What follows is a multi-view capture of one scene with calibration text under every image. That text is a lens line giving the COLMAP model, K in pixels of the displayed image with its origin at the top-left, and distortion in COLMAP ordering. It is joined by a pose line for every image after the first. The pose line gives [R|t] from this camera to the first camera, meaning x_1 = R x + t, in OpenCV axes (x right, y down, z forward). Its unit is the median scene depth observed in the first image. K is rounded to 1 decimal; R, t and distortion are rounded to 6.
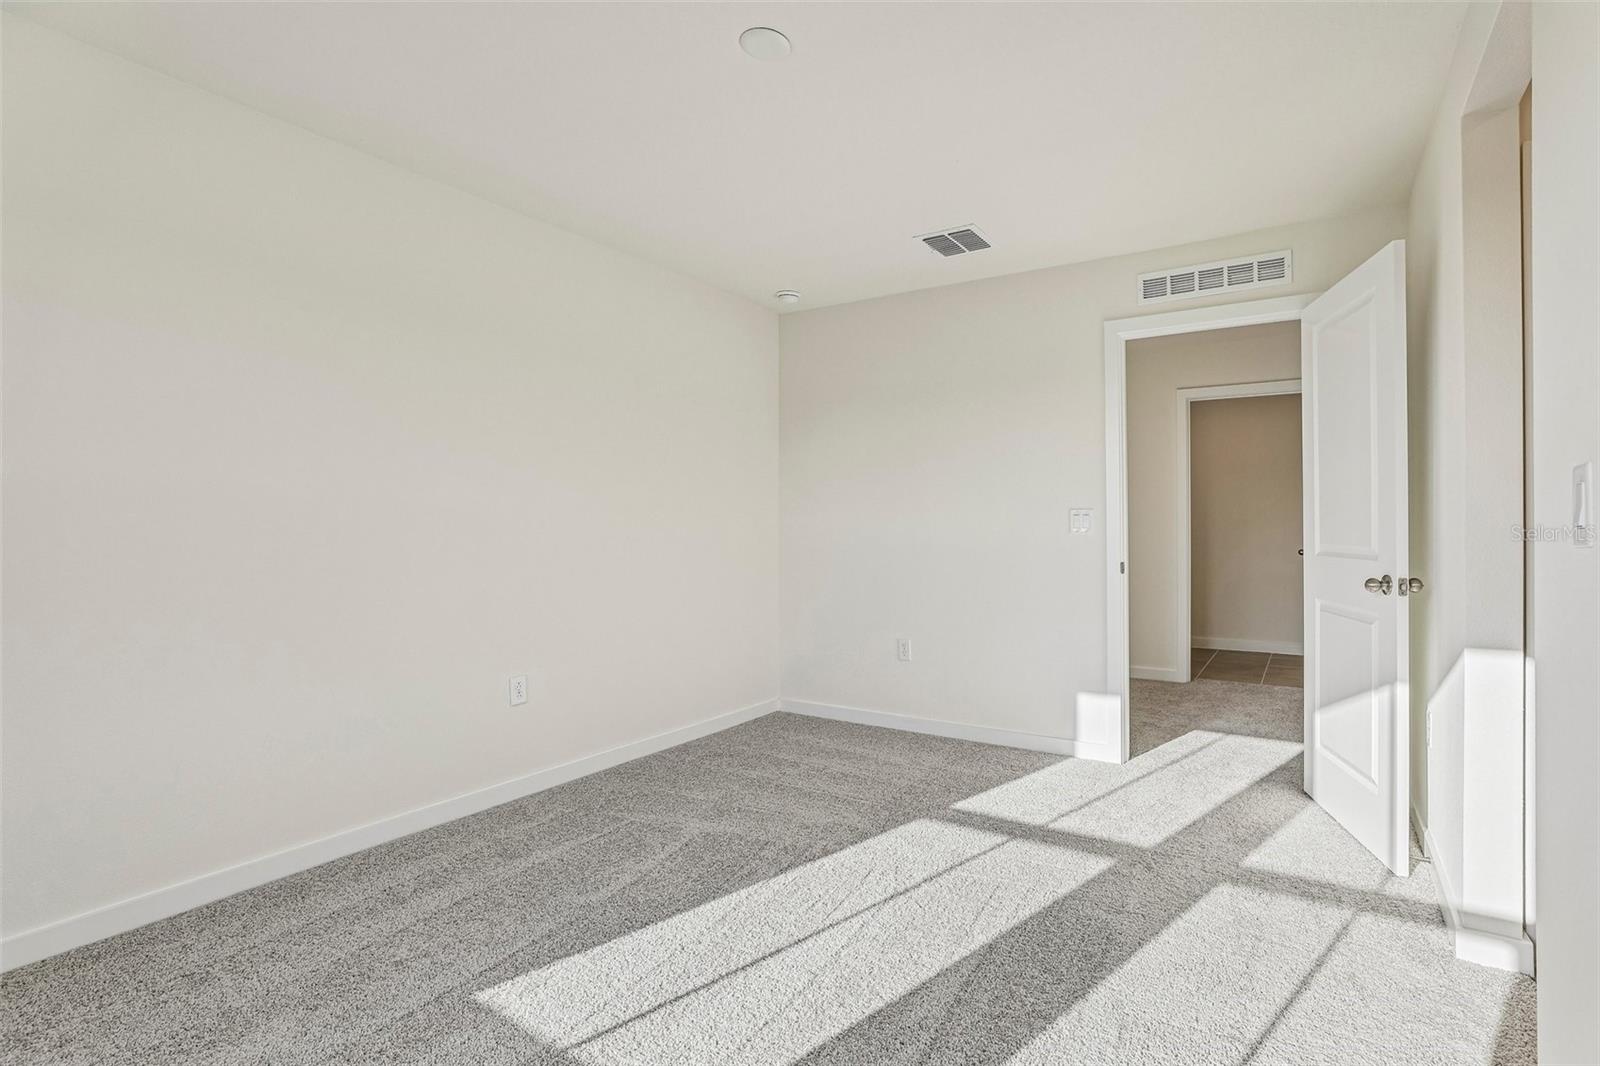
lens RADIAL K [[741.3, 0, 845.5], [0, 741.3, 523.2], [0, 0, 1]] dist [-0.022614, 0.006577]
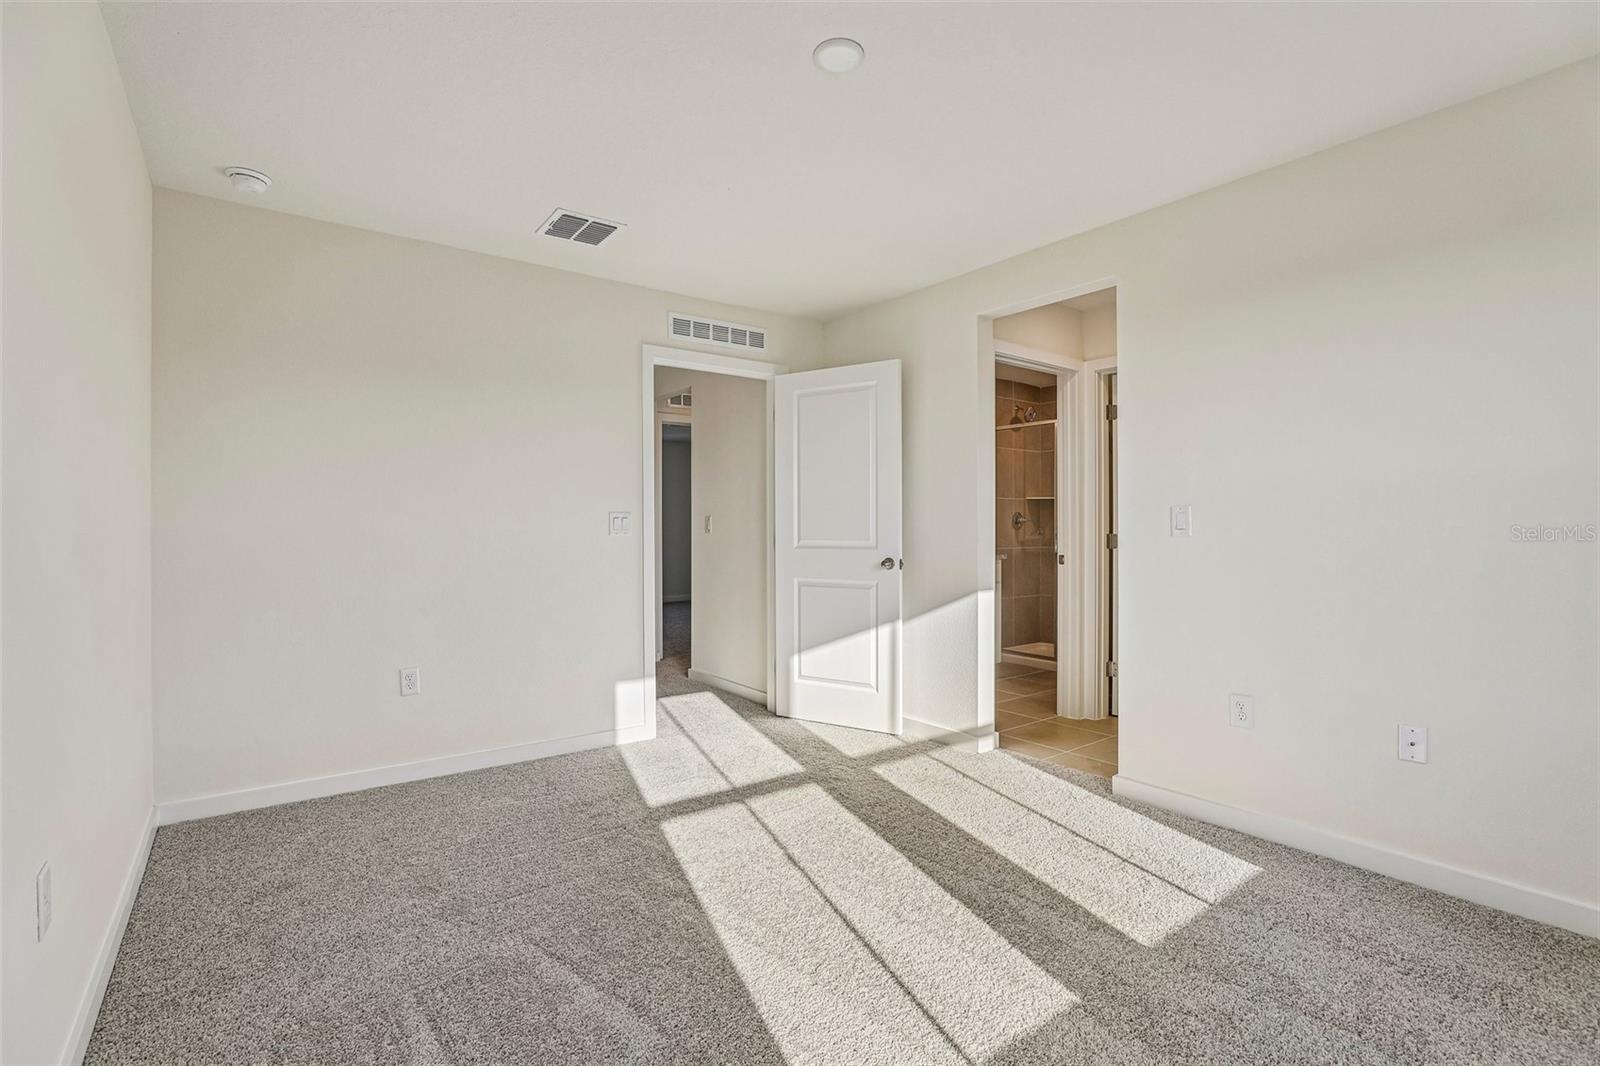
lens RADIAL K [[741.3, 0, 804.0], [0, 741.3, 534.3], [0, 0, 1]] dist [-0.022614, 0.006577]
pose [[0.383383, -0.006766, 0.923565, -0.622643], [-0.003808, 0.999953, 0.008906, 0.001589], [-0.923582, -0.006931, 0.383339, 0.373193]]
